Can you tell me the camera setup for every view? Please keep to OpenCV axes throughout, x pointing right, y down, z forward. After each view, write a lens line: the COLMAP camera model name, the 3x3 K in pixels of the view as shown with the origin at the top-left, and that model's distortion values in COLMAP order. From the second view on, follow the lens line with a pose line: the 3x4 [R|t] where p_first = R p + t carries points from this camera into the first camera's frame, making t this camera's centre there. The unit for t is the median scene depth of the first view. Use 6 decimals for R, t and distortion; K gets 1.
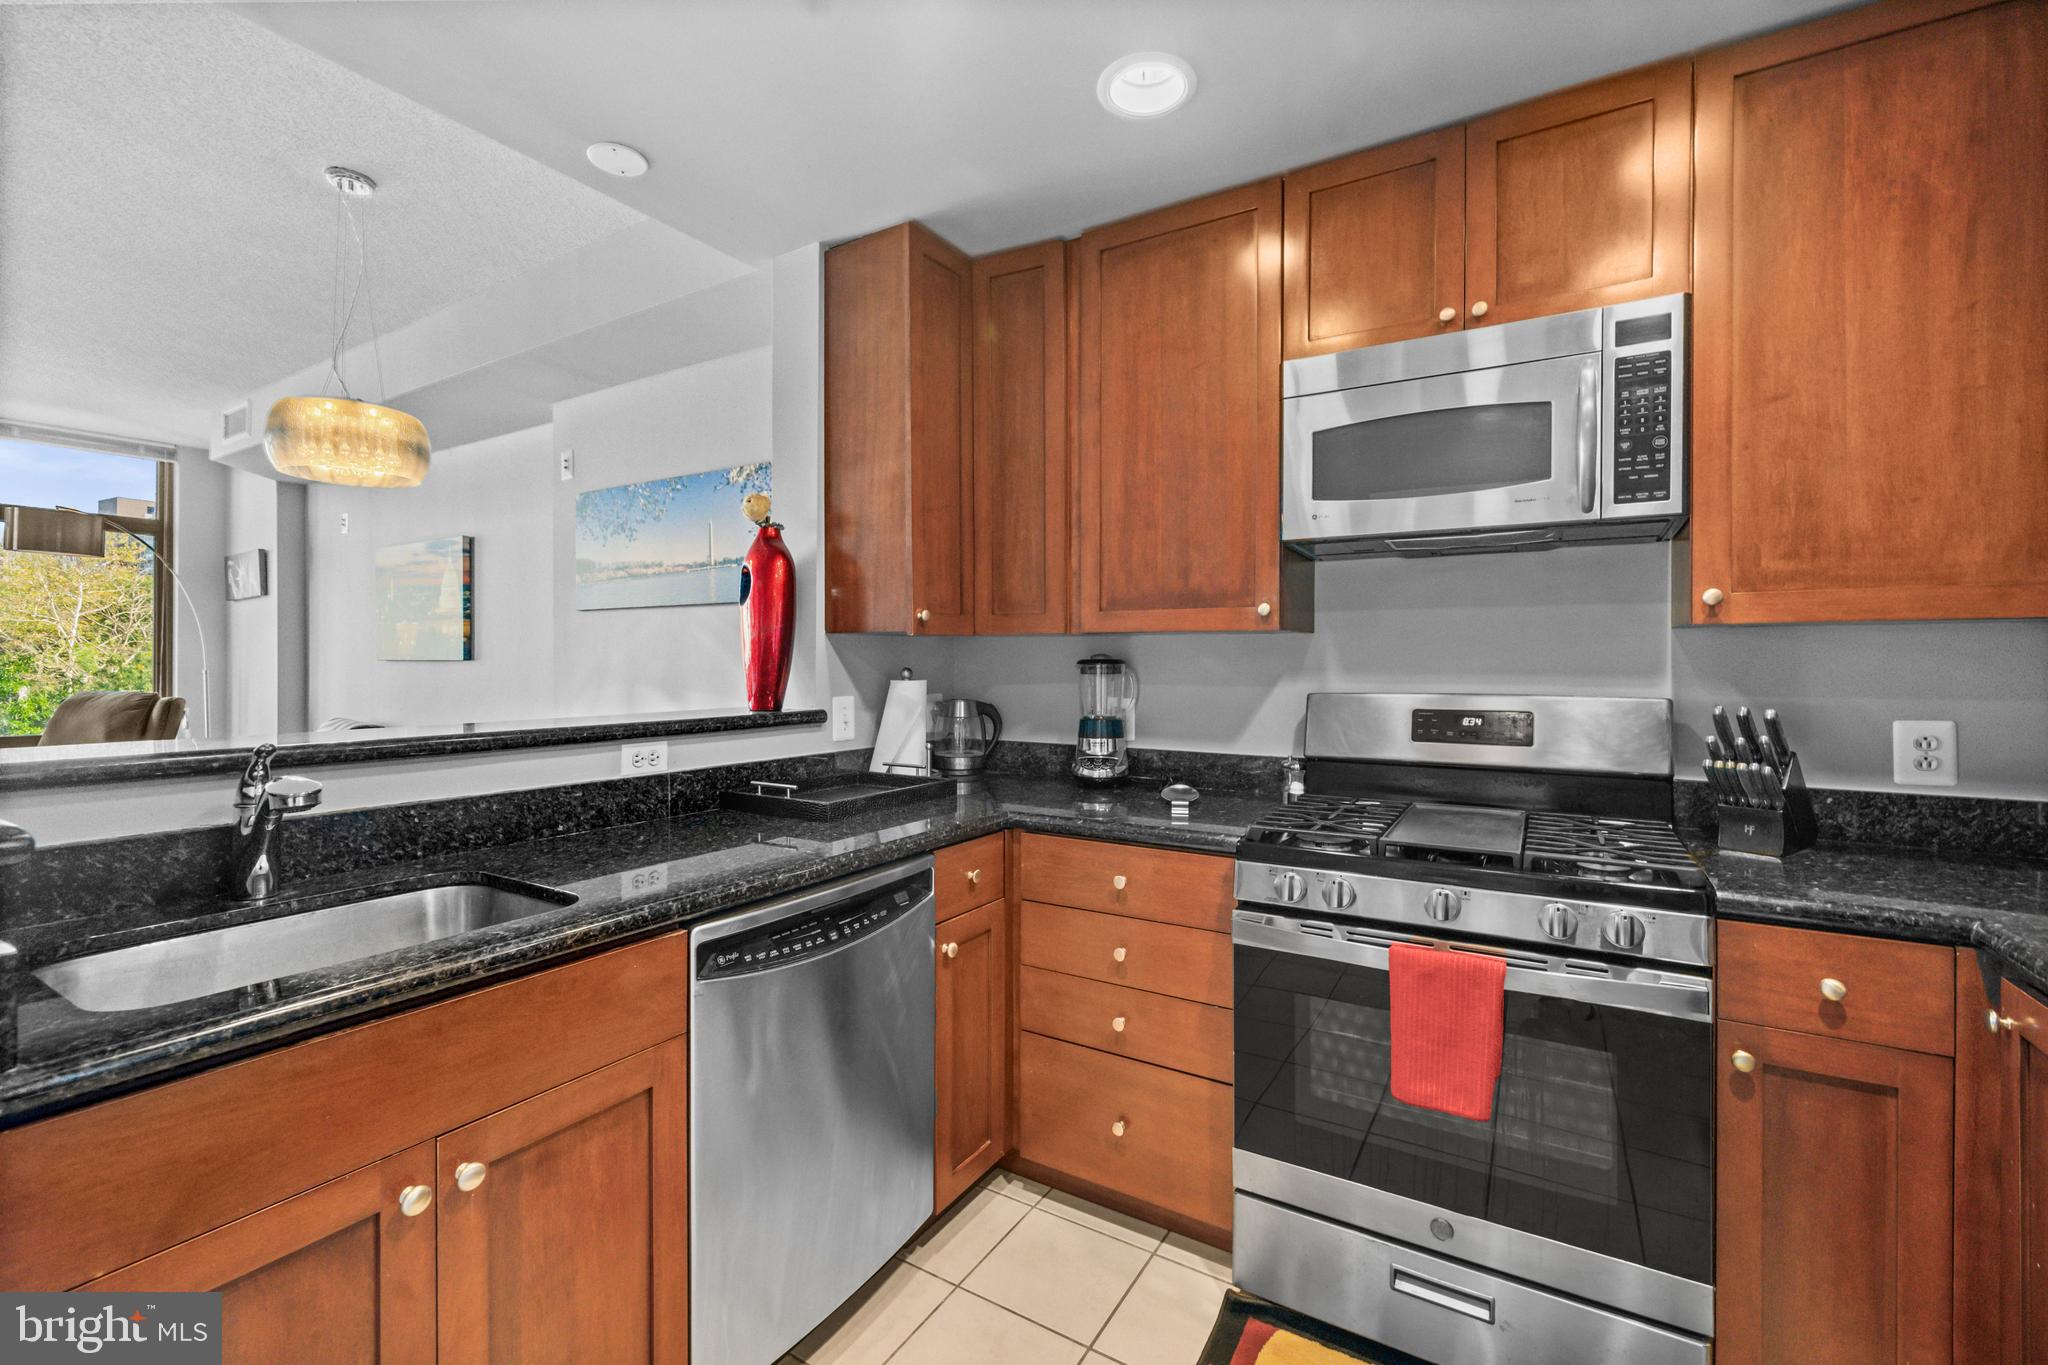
lens RADIAL K [[852.9, 0, 1025.2], [0, 852.9, 663.1], [0, 0, 1]] dist [-0.000270, -0.000014]
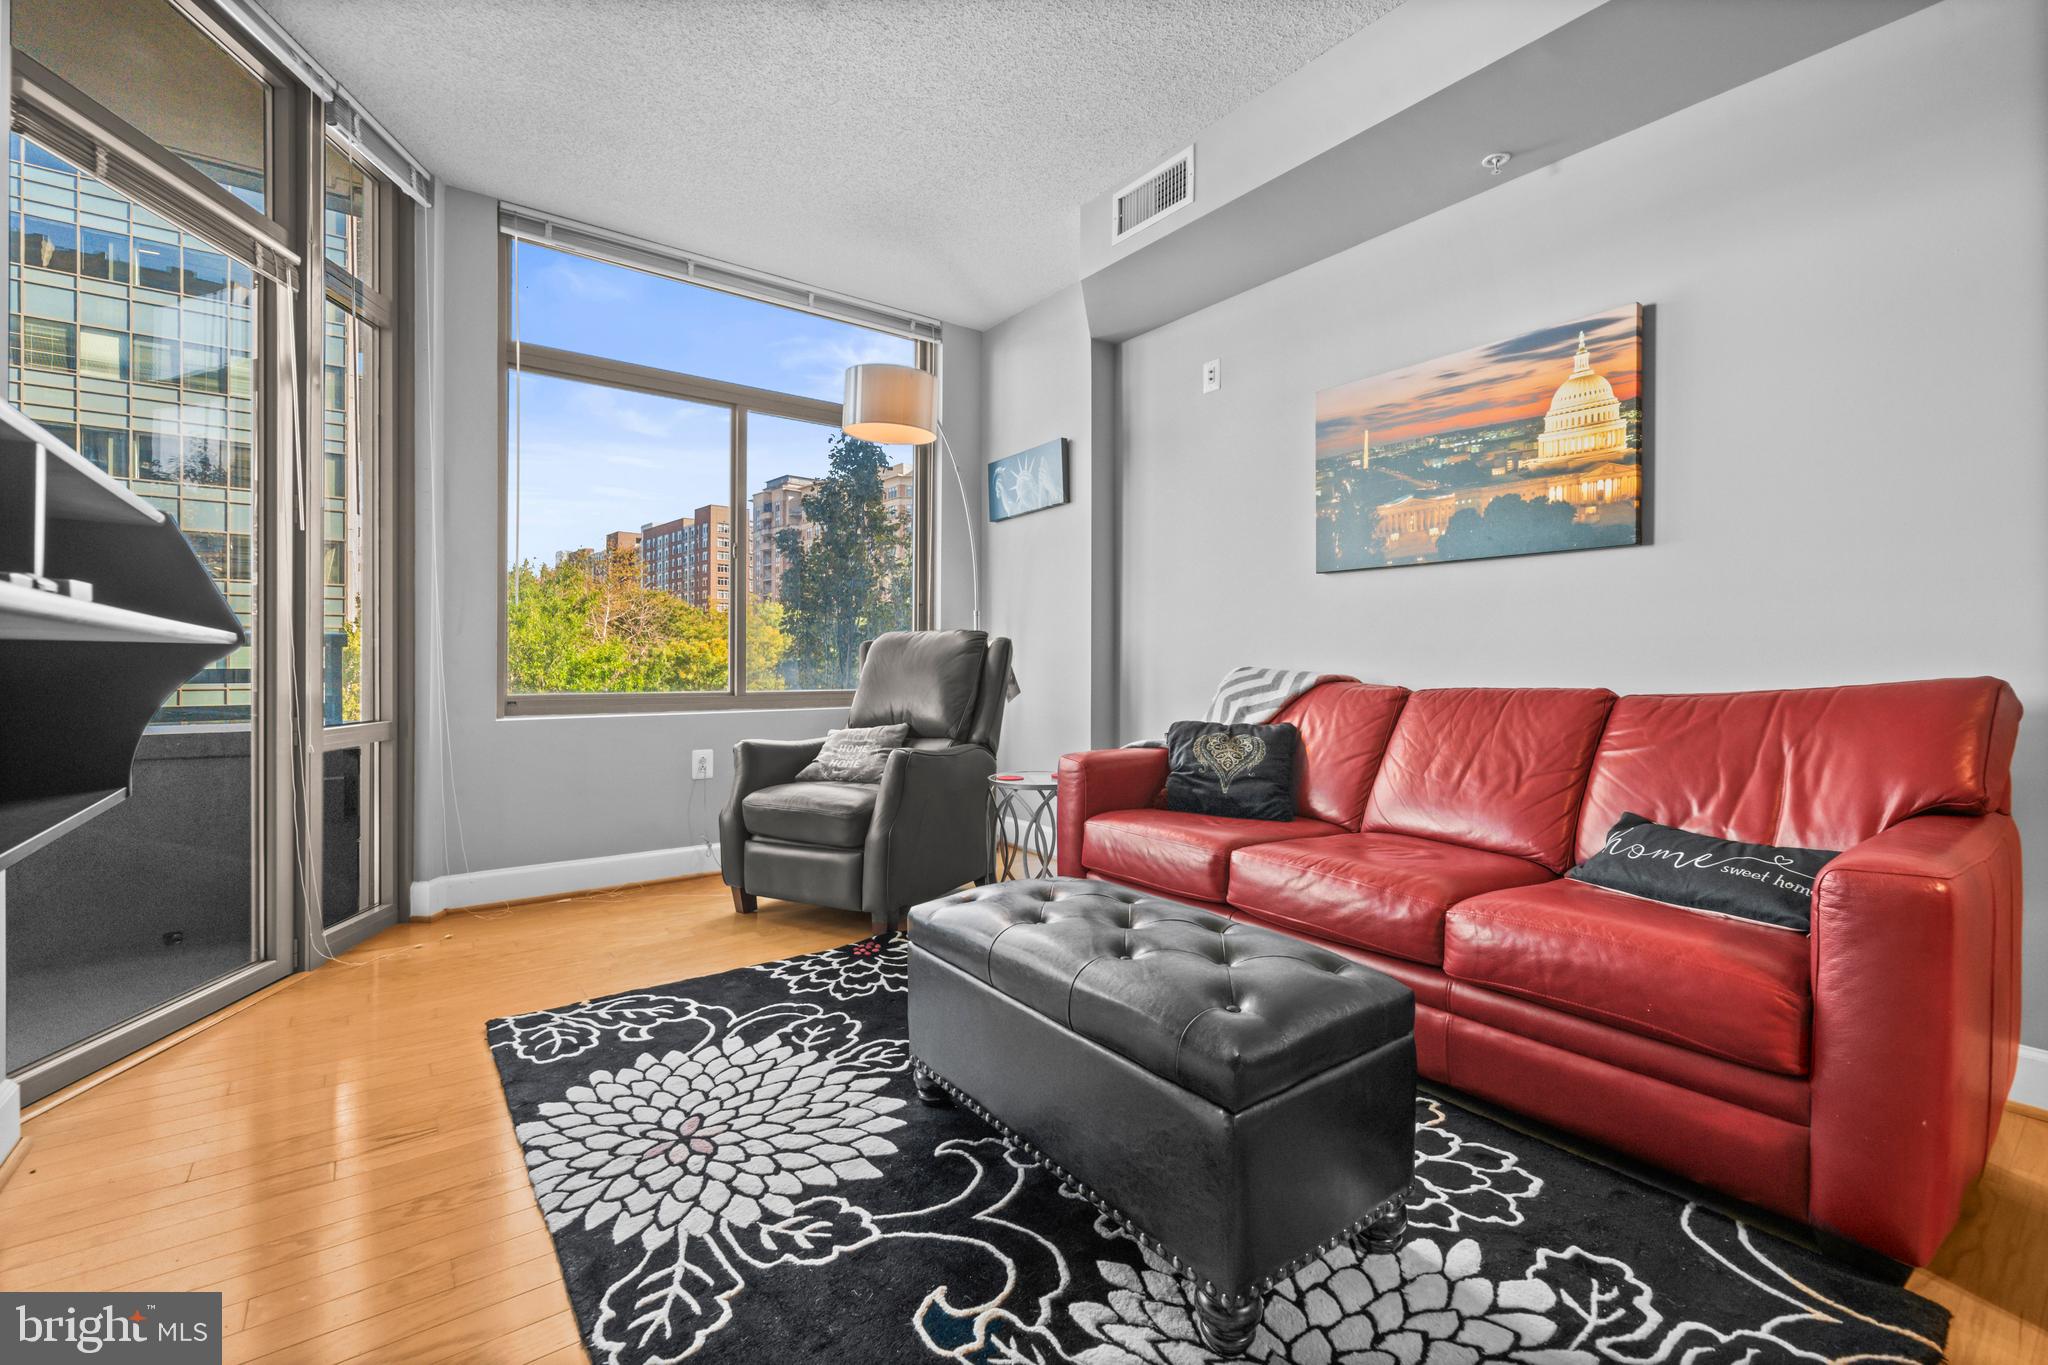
lens RADIAL K [[882.8, 0, 1032.4], [0, 882.8, 663.1], [0, 0, 1]] dist [-0.000845, -0.000182]
pose [[0.930747, 0.001700, -0.365660, -0.805266], [-0.002550, 0.999995, -0.001841, 0.071188], [0.365655, 0.002646, 0.930747, 0.369108]]
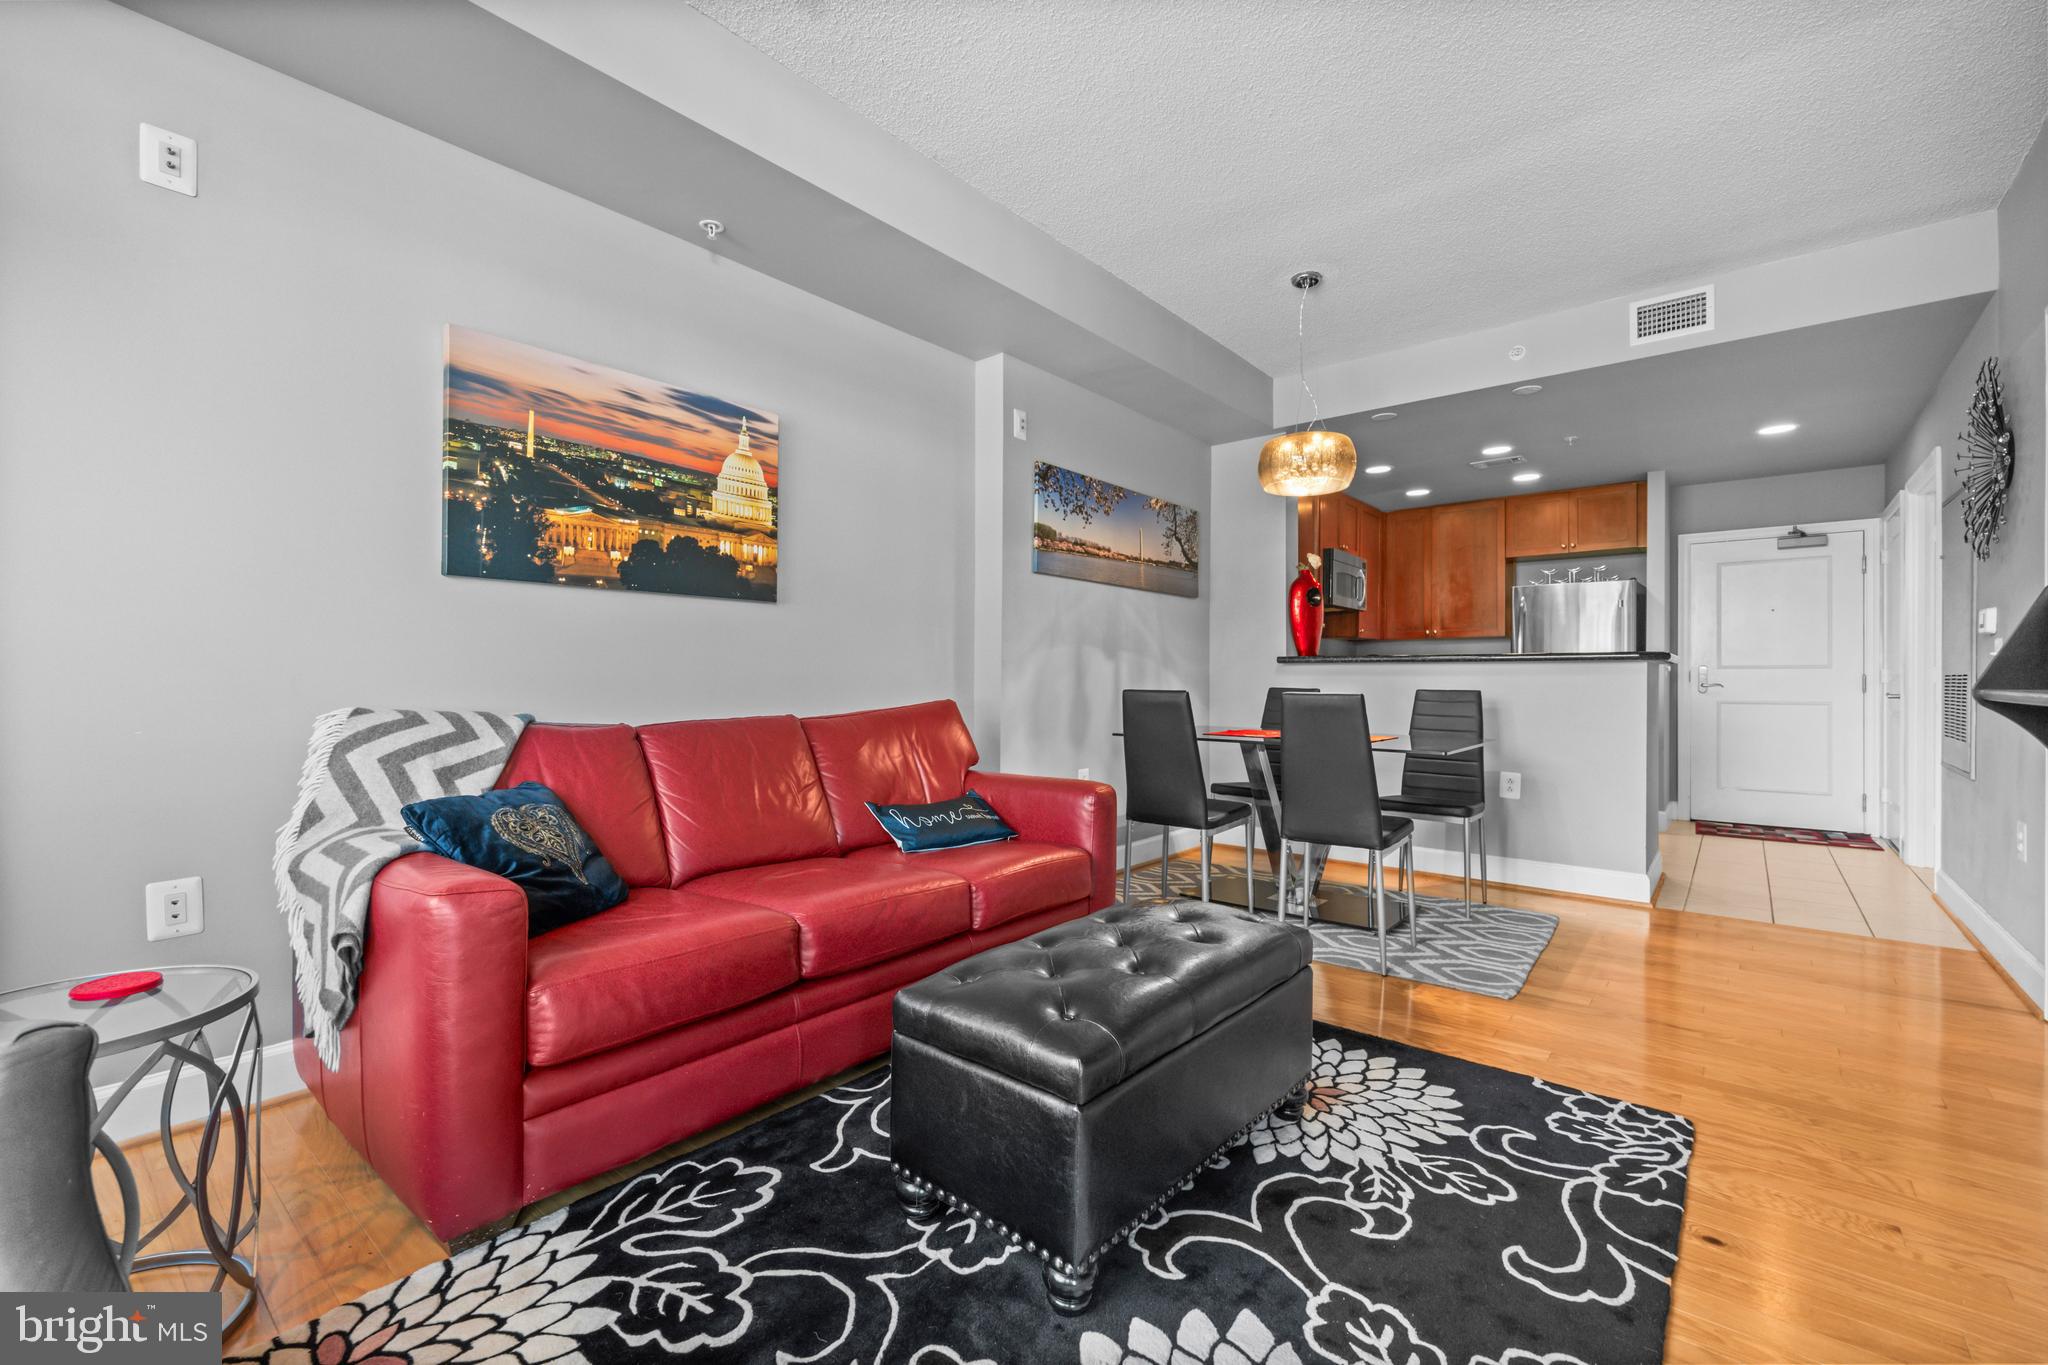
lens RADIAL K [[865.8, 0, 1023.6], [0, 865.8, 676.4], [0, 0, 1]] dist [-0.000441, 0.000011]
pose [[0.147695, 0.002502, 0.989030, -1.303052], [-0.001392, 0.999996, -0.002322, 0.056691], [-0.989032, -0.001034, 0.147698, 0.711225]]
